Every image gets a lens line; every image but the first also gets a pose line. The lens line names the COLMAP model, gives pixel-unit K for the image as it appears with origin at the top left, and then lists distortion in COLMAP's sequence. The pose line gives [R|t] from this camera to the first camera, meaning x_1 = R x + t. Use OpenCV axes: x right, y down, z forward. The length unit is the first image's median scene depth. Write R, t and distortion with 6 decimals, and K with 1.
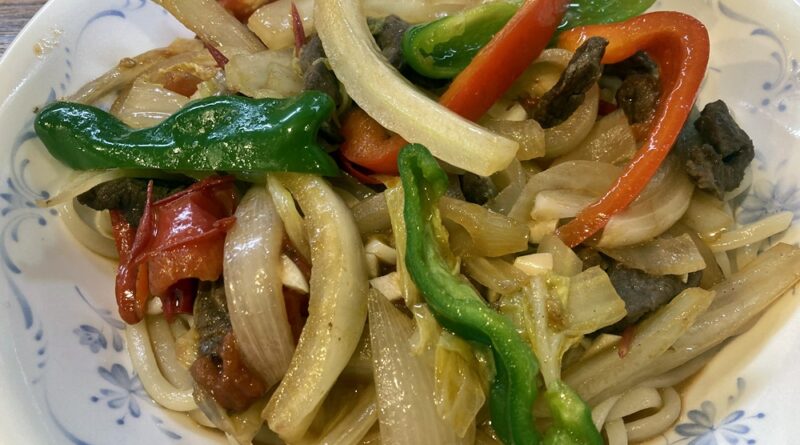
lens RADIAL K [[697.5, 0, 402.7], [0, 697.5, 215.8], [0, 0, 1]] dist [0.013093, -0.025107]
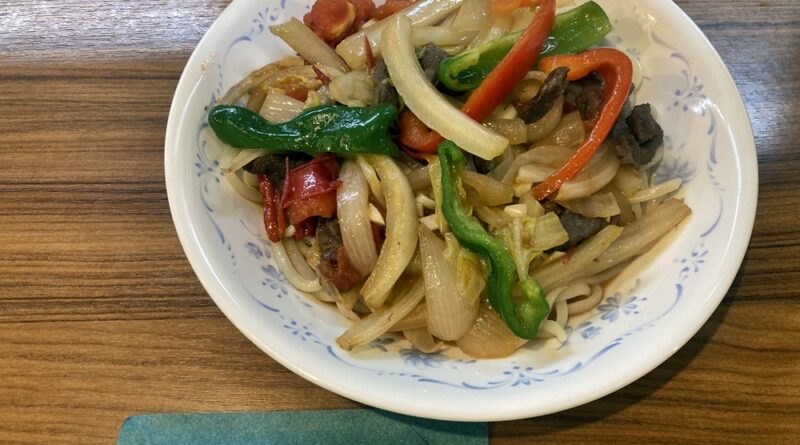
lens RADIAL K [[697.5, 0, 394.5], [0, 697.5, 224.8], [0, 0, 1]] dist [0.013093, -0.025107]
pose [[0.999707, 0.012373, -0.020801, -0.067047], [-0.010052, 0.994081, 0.108180, -0.070809], [0.022017, -0.107939, 0.993914, -0.651658]]
